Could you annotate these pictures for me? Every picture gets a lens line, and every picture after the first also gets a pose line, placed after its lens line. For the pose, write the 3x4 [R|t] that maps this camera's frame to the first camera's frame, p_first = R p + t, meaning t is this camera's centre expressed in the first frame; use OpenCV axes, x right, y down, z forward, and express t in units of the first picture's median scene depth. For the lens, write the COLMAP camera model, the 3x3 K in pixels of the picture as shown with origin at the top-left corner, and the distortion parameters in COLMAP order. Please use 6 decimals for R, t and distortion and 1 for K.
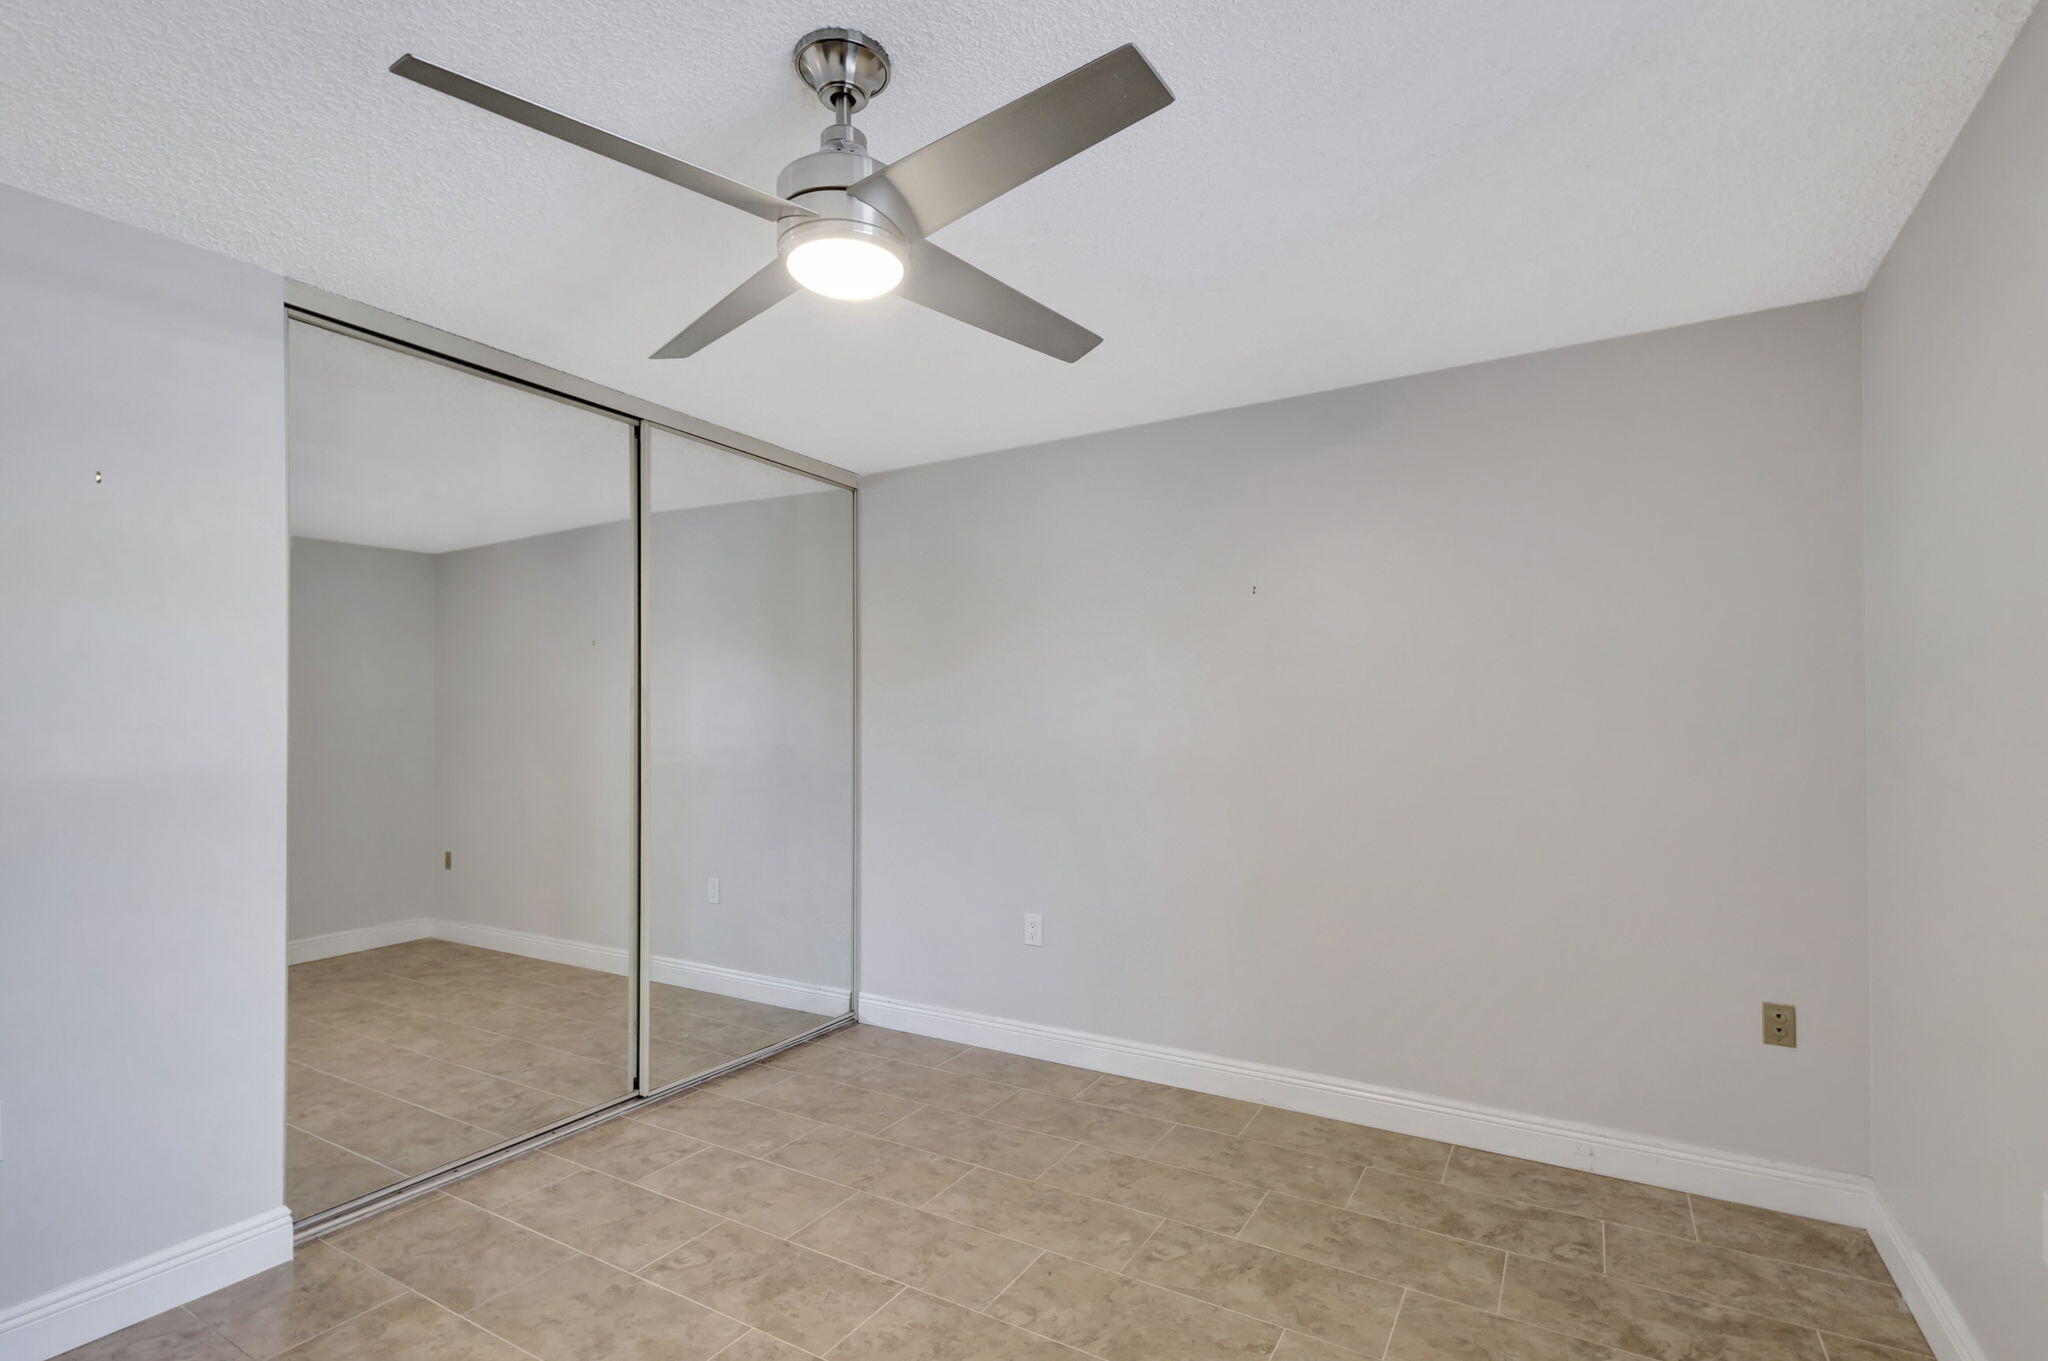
lens RADIAL K [[966.3, 0, 1023.8], [0, 966.3, 693.2], [0, 0, 1]] dist [0.003336, 0.000471]
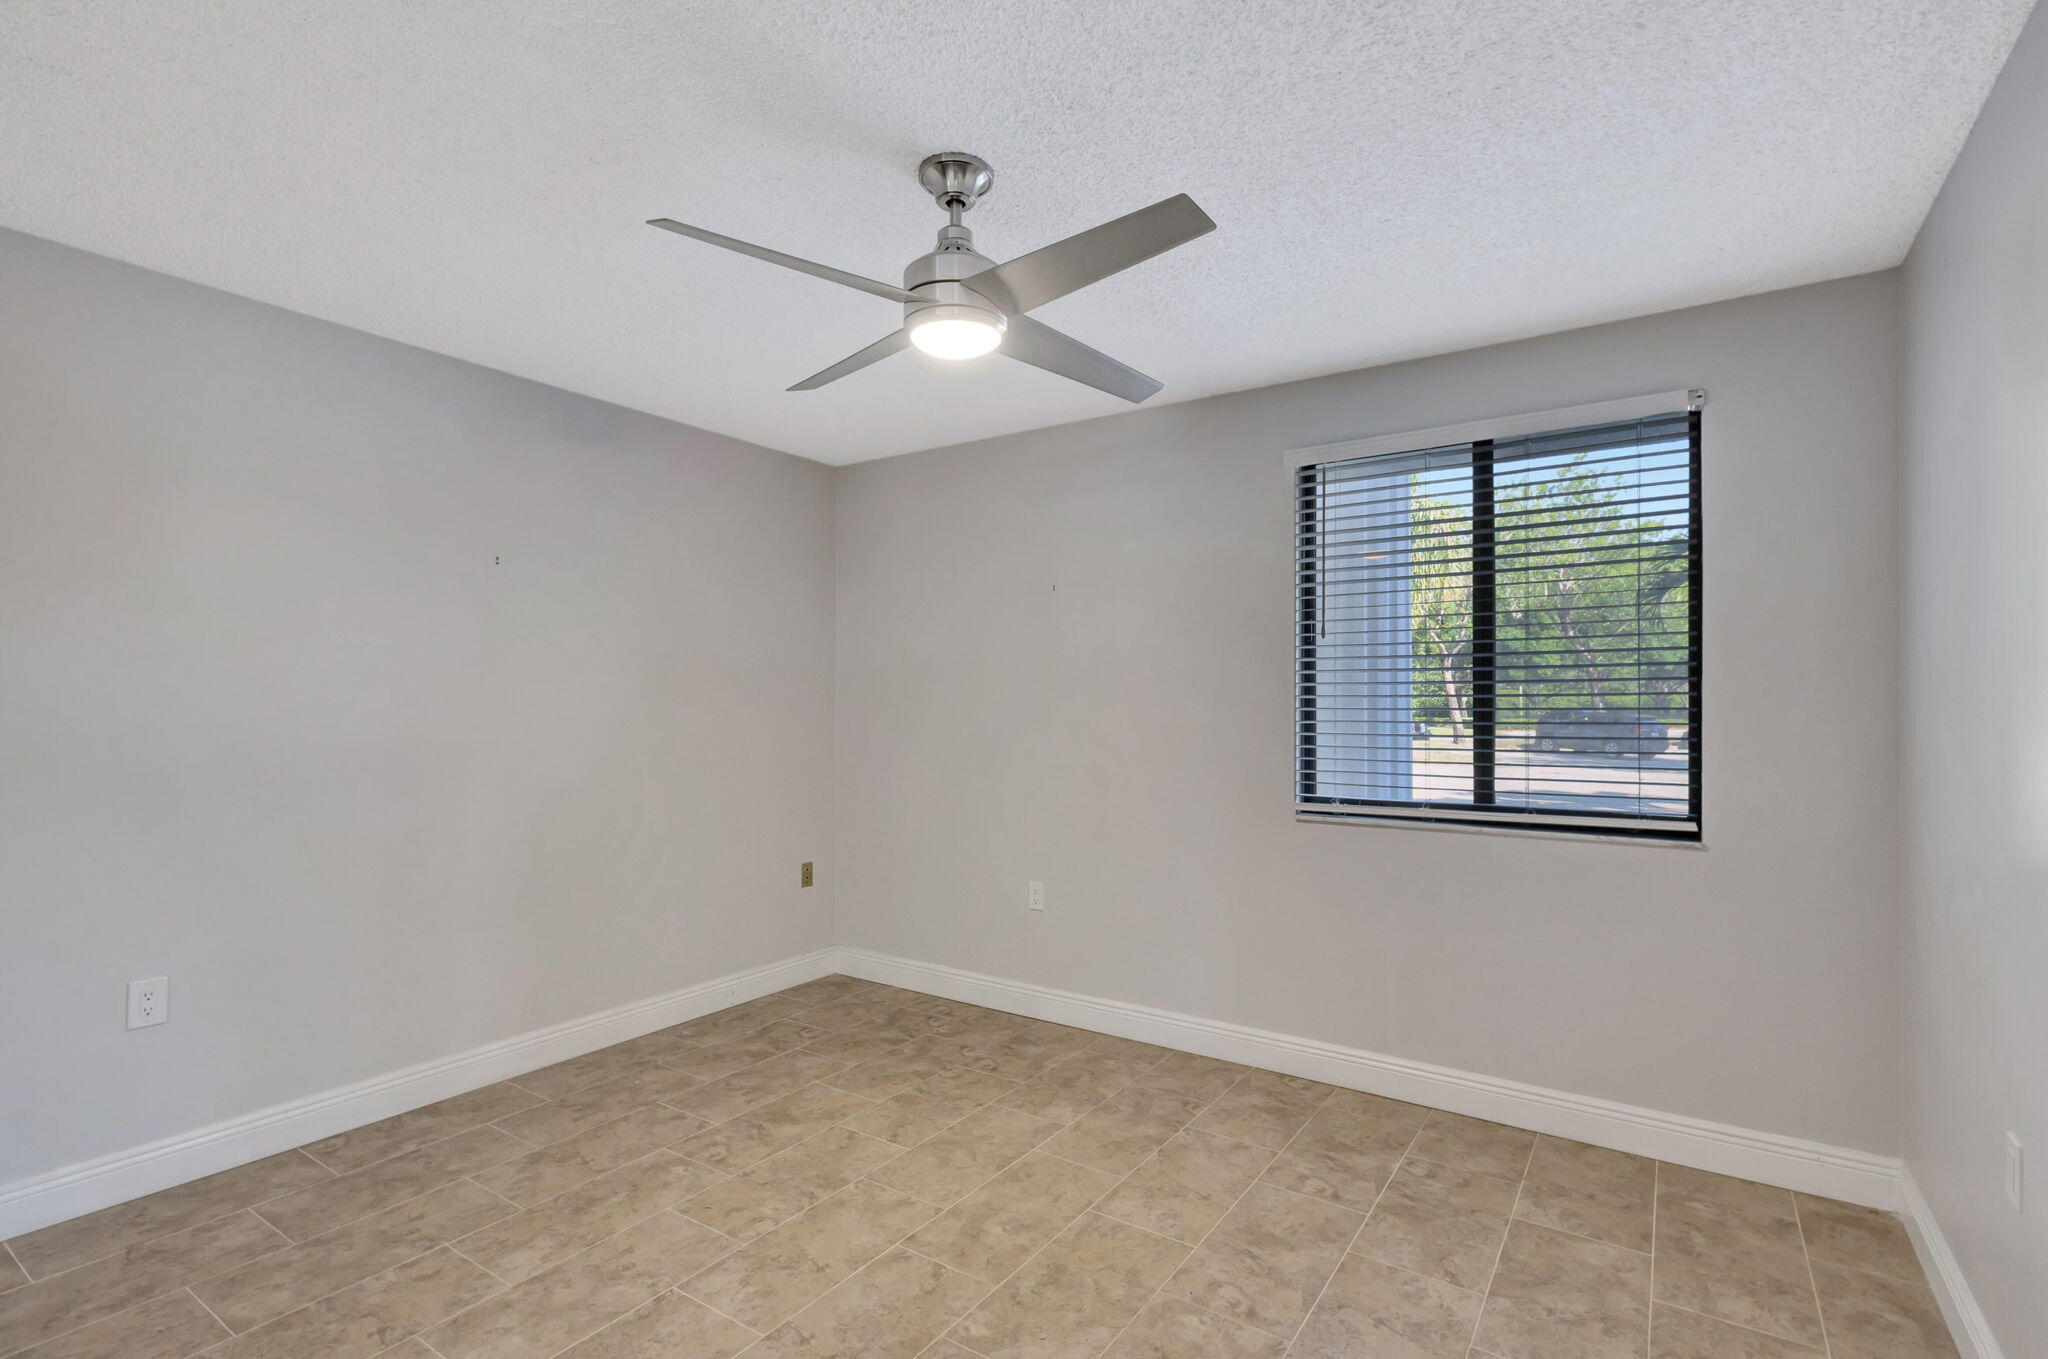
lens RADIAL K [[966.3, 0, 1023.8], [0, 966.3, 692.2], [0, 0, 1]] dist [0.003336, 0.000471]
pose [[0.050116, 0.011469, 0.998678, -0.912281], [-0.036394, 0.999291, -0.009650, 0.021218], [-0.998080, -0.035862, 0.050498, 0.541608]]
